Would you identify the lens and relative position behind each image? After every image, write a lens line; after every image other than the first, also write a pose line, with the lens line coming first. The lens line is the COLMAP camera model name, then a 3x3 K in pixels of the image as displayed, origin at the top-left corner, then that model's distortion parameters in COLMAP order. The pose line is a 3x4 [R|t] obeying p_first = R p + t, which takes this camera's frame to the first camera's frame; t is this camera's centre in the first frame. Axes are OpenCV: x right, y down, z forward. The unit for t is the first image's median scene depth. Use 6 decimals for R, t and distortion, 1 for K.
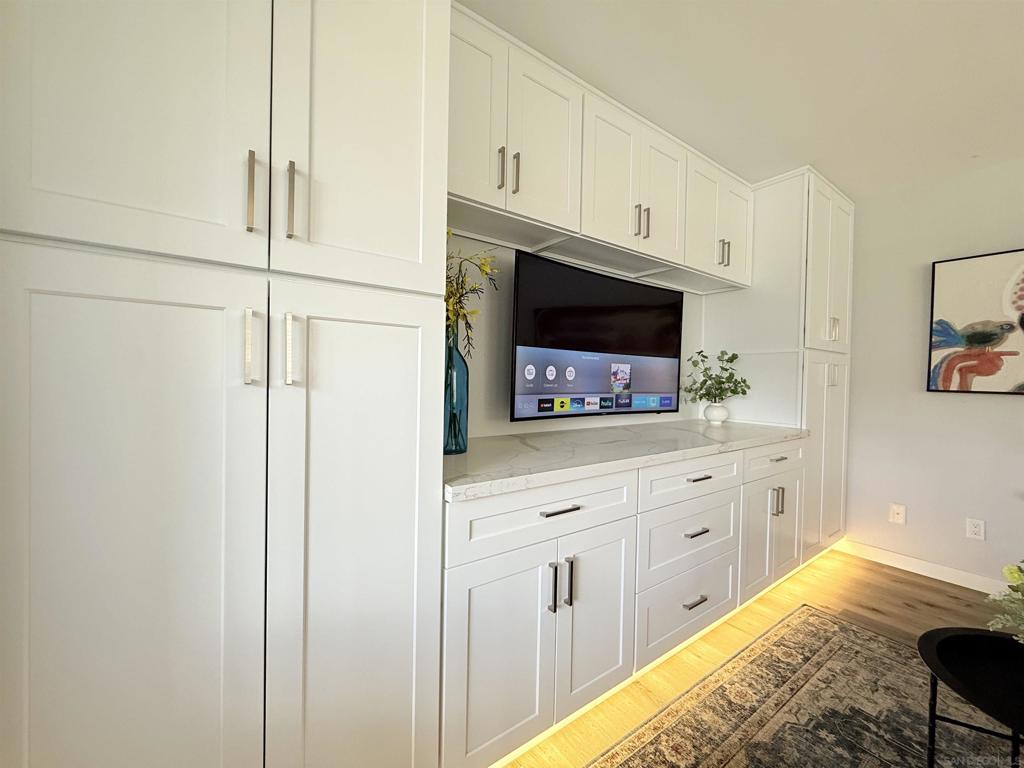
lens RADIAL K [[408.8, 0, 509.1], [0, 408.8, 383.3], [0, 0, 1]] dist [0.000717, 0.000314]
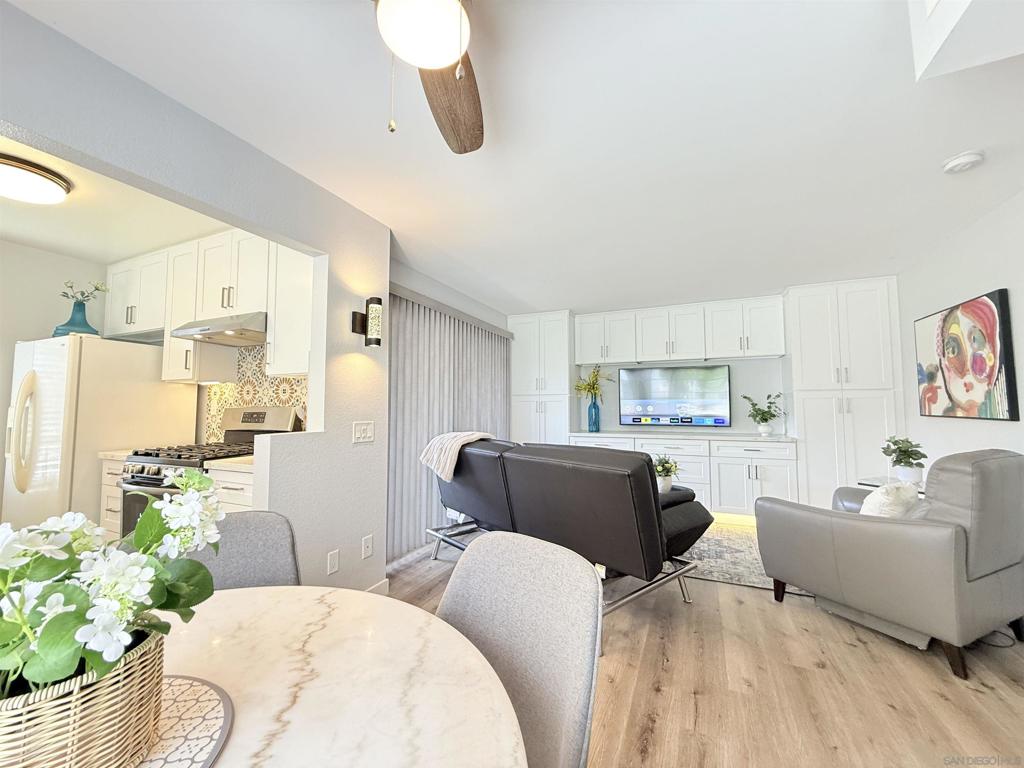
lens RADIAL K [[408.8, 0, 509.1], [0, 408.8, 383.3], [0, 0, 1]] dist [0.000717, 0.000314]
pose [[0.496919, -0.071768, -0.864824, 1.800096], [-0.001818, 0.996486, -0.083739, 0.032793], [0.867795, 0.043184, 0.495043, -0.991516]]
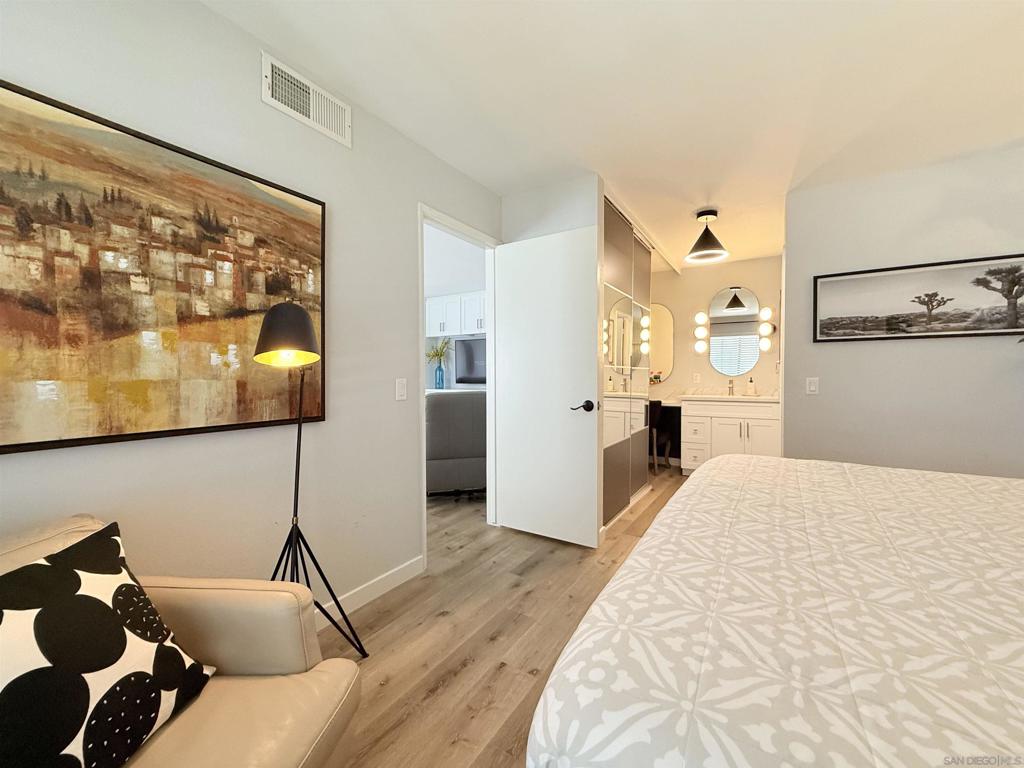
lens RADIAL K [[408.8, 0, 509.1], [0, 408.8, 383.3], [0, 0, 1]] dist [0.000717, 0.000314]
pose [[0.365917, -0.000733, -0.930647, 3.100908], [-0.003952, 0.999989, -0.002341, 0.077523], [0.930639, 0.004535, 0.365910, 0.021419]]
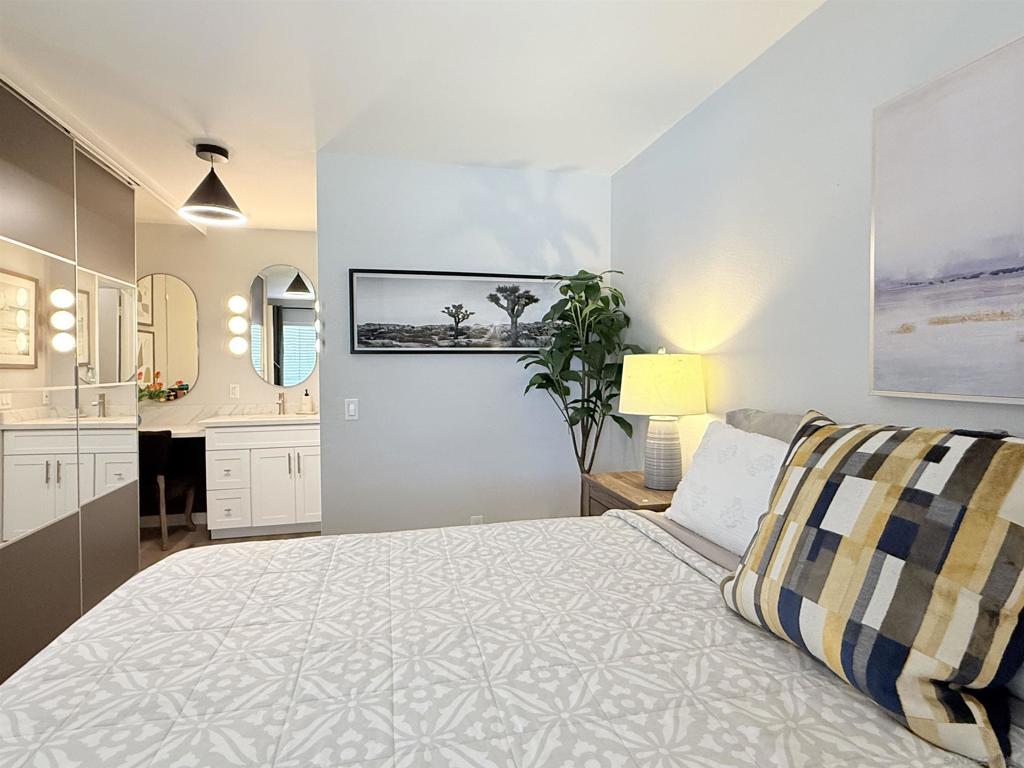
lens RADIAL K [[543.4, 0, 512.0], [0, 543.4, 384.0], [0, 0, 1]] dist [-0.000141, 0.000905]
pose [[0.927984, -0.011190, -0.372451, 3.117044], [0.016671, 0.999795, 0.011500, 0.005233], [0.372246, -0.016881, 0.927981, 0.301521]]
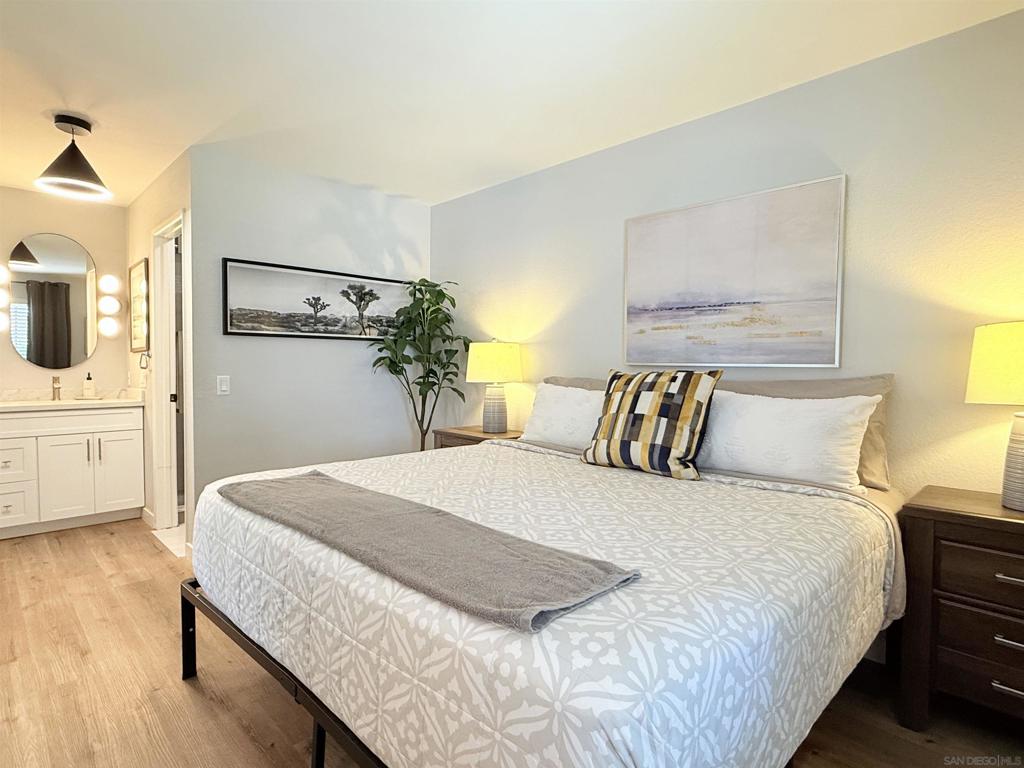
lens RADIAL K [[551.0, 0, 512.0], [0, 551.0, 384.0], [0, 0, 1]] dist [-0.000498, 0.000403]
pose [[0.987568, -0.014981, 0.156479, 2.774875], [0.011514, 0.999668, 0.023041, 0.049417], [-0.156772, -0.020953, 0.987412, -0.222439]]
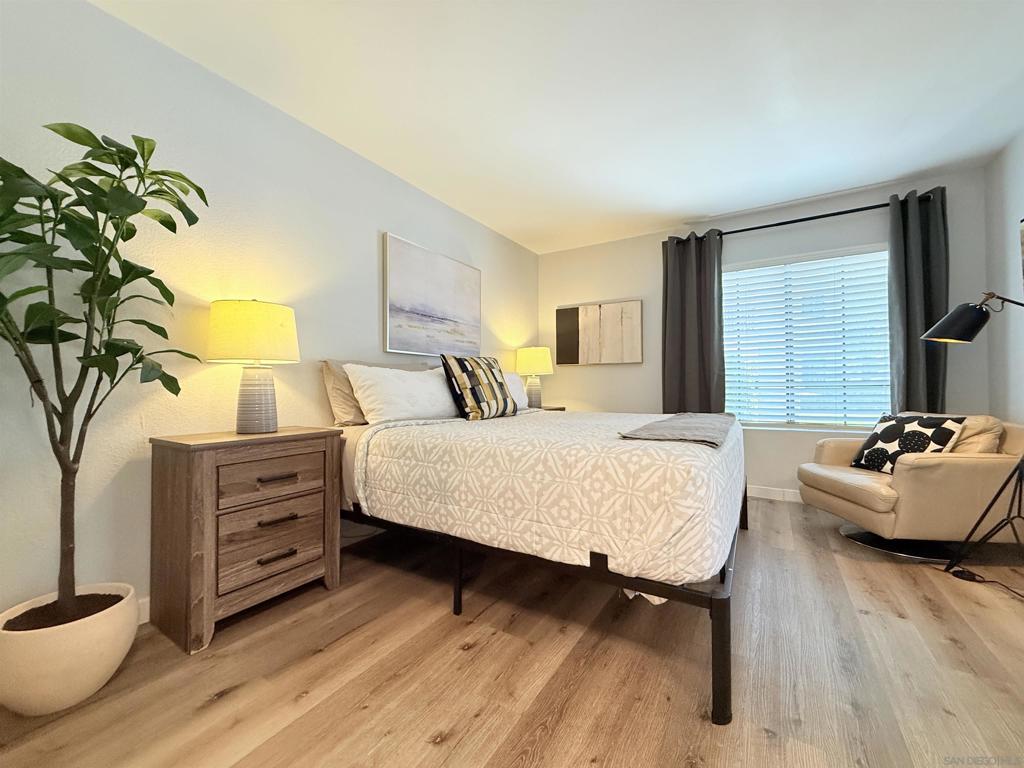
lens RADIAL K [[411.2, 0, 510.1], [0, 411.2, 381.8], [0, 0, 1]] dist [0.001245, 0.000260]
pose [[-0.378285, -0.006634, 0.925666, 1.952488], [0.009254, 0.999897, 0.010948, 0.121012], [-0.925643, 0.012708, -0.378184, 1.281752]]
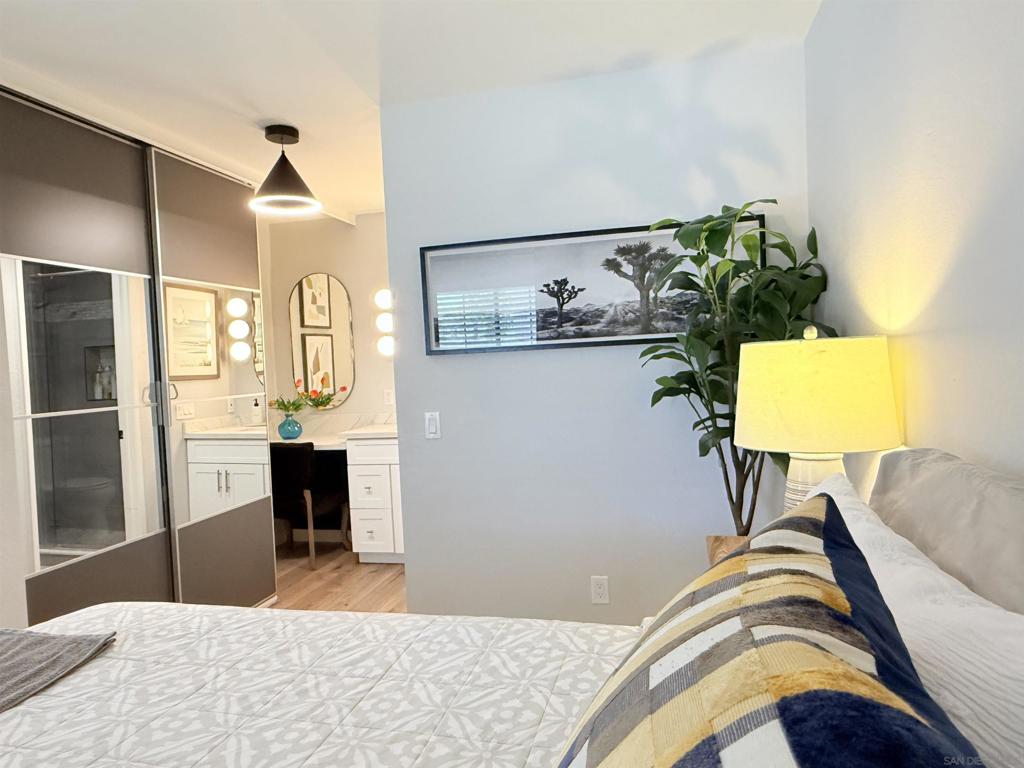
lens RADIAL K [[665.2, 0, 509.0], [0, 665.2, 383.8], [0, 0, 1]] dist [0.002497, 0.000013]
pose [[0.646052, -0.022444, -0.762963, 3.346526], [0.049807, 0.998677, 0.012797, -0.014220], [0.761667, -0.046268, 0.646315, 0.694371]]
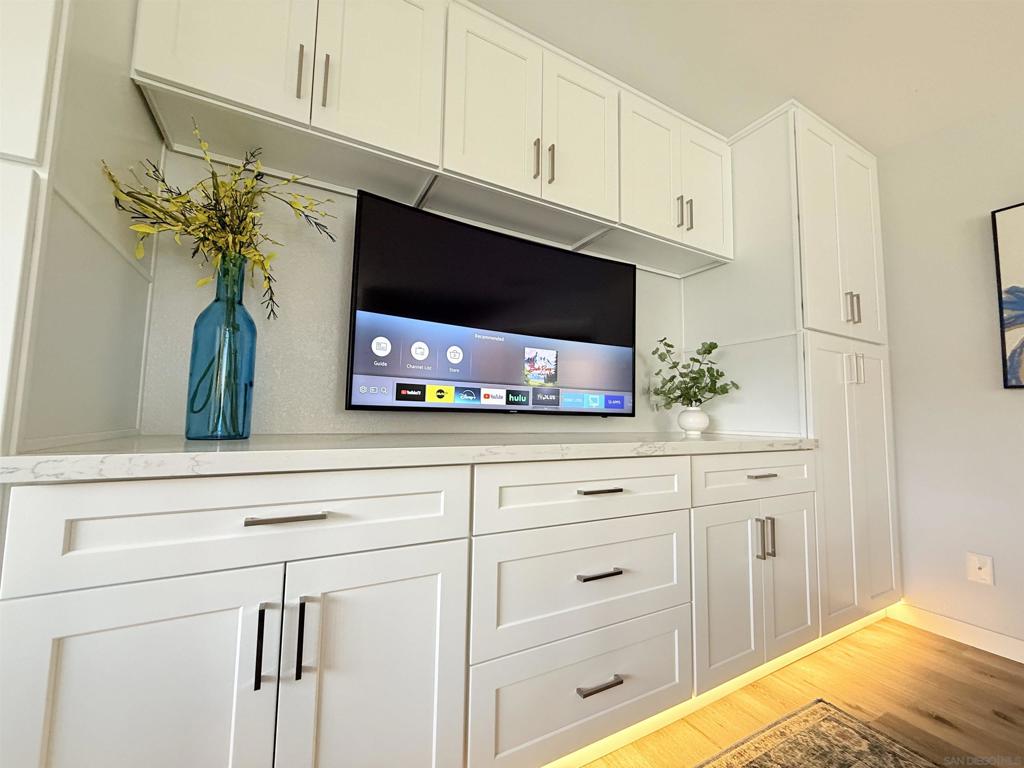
lens RADIAL K [[408.8, 0, 509.1], [0, 408.8, 383.3], [0, 0, 1]] dist [0.000717, 0.000314]
pose [[0.991517, -0.012193, -0.129402, 0.319538], [-0.000717, 0.995062, -0.099255, 0.096755], [0.129973, 0.098506, 0.986612, 0.231839]]
